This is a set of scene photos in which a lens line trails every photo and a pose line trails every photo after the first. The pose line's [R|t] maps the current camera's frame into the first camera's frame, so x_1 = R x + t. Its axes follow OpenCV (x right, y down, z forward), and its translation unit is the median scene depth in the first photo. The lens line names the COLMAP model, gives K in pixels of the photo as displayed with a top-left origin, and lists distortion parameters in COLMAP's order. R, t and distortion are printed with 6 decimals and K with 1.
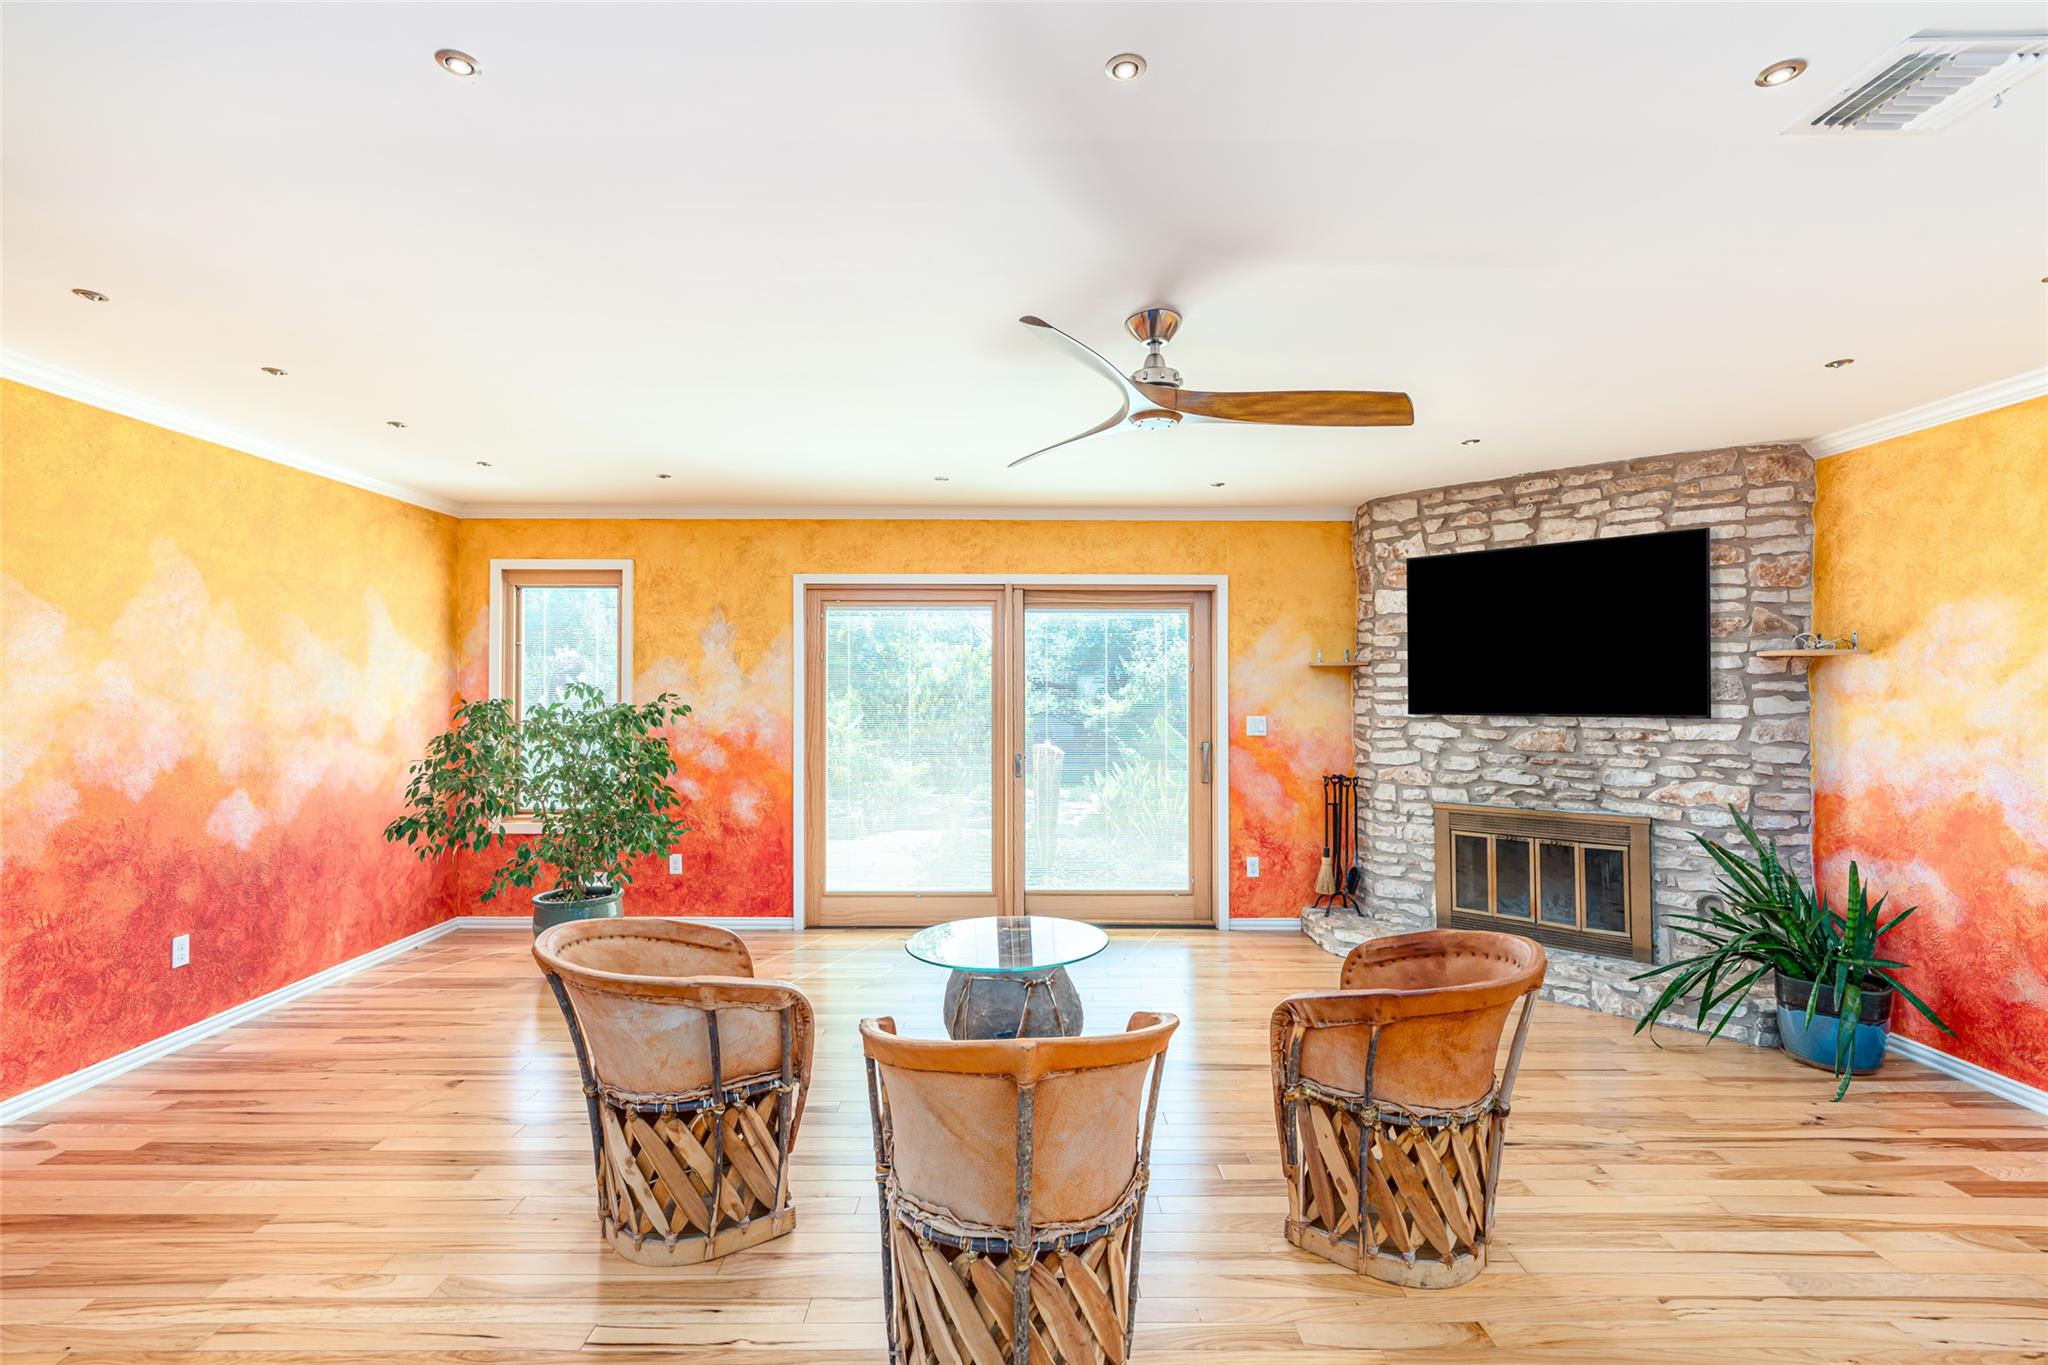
lens RADIAL K [[935.2, 0, 1015.6], [0, 935.2, 682.9], [0, 0, 1]] dist [-0.004896, 0.002305]
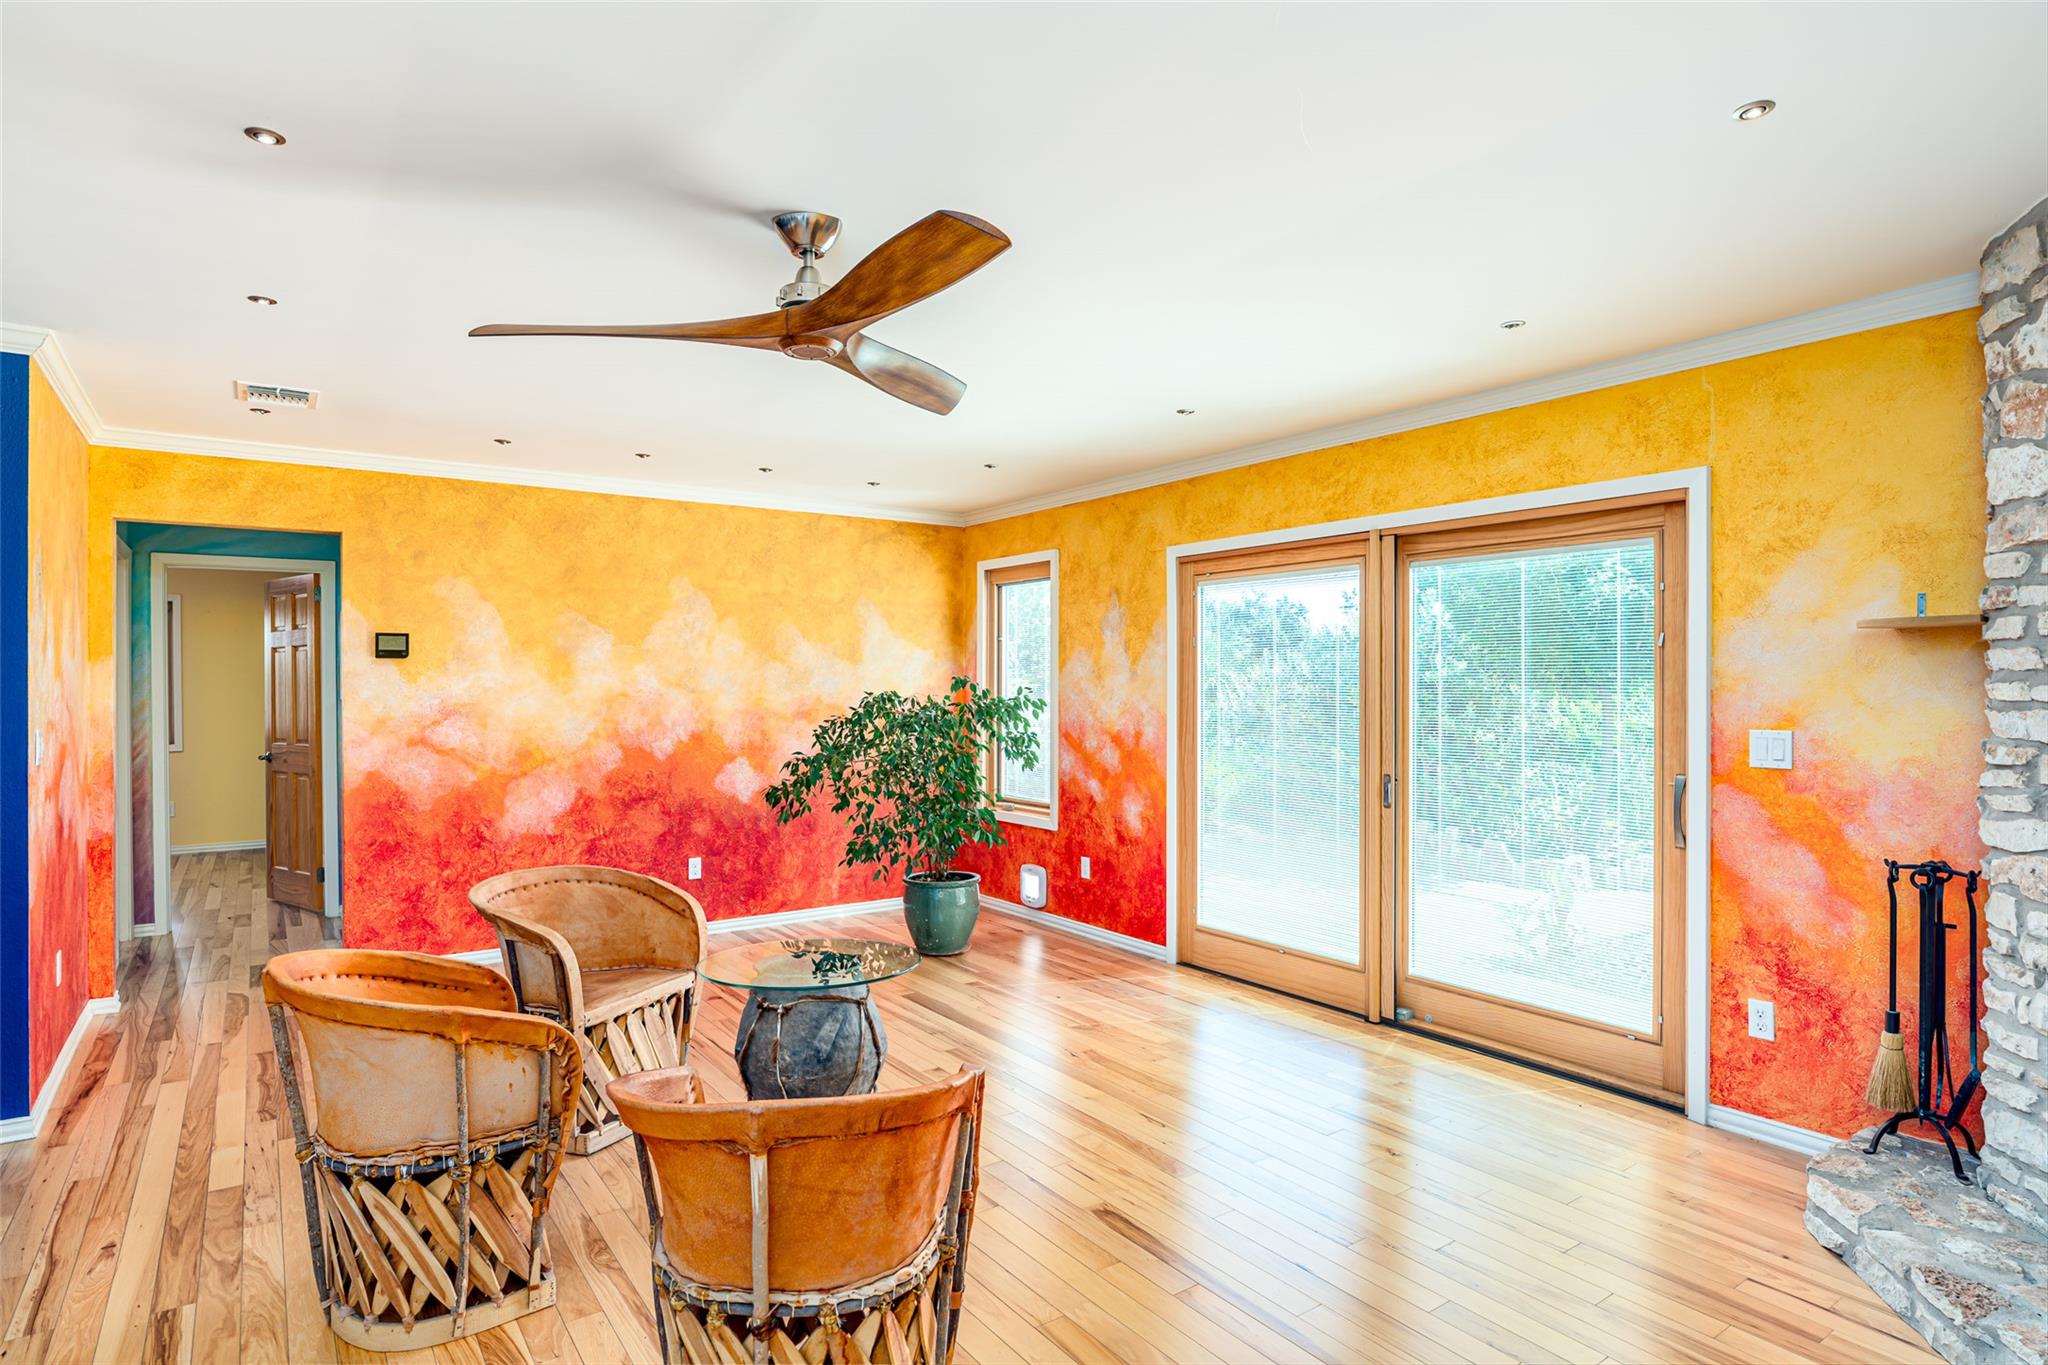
lens RADIAL K [[1116.2, 0, 986.4], [0, 1116.2, 686.3], [0, 0, 1]] dist [-0.016954, 0.006369]
pose [[0.557112, -0.000549, -0.830437, 0.546905], [0.008016, 0.999957, 0.004717, 0.005113], [0.830398, -0.009285, 0.557093, 0.310992]]
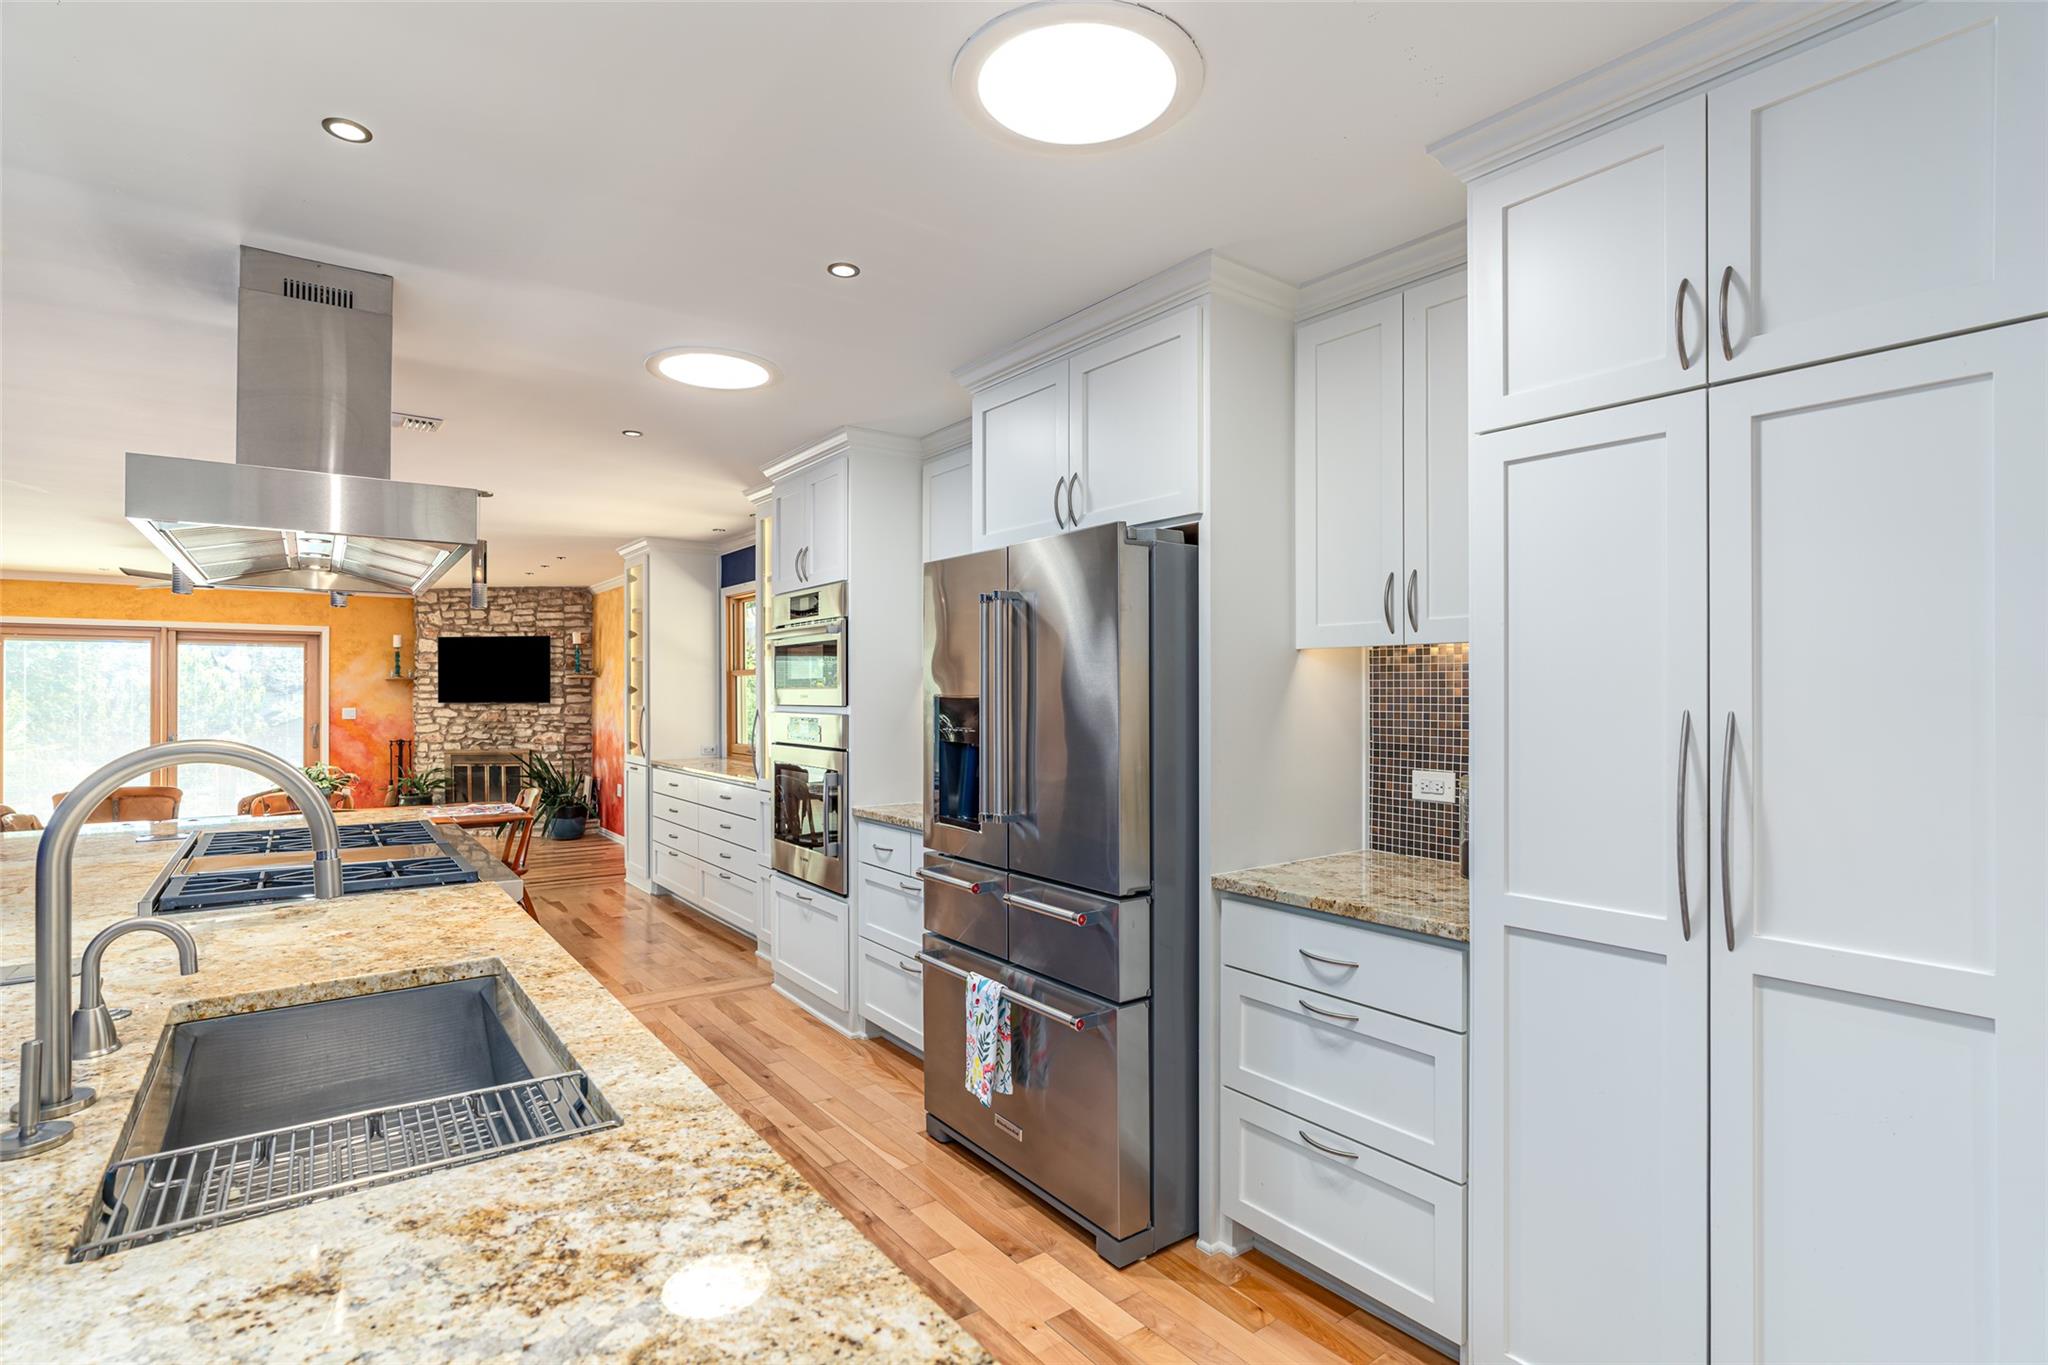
lens RADIAL K [[1007.3, 0, 1023.2], [0, 1007.3, 682.2], [0, 0, 1]] dist [-0.004509, -0.000266]
pose [[0.811507, 0.001677, 0.584341, 0.189895], [-0.000064, 0.999996, -0.002781, -0.007616], [-0.584343, 0.002219, 0.811504, -1.303210]]
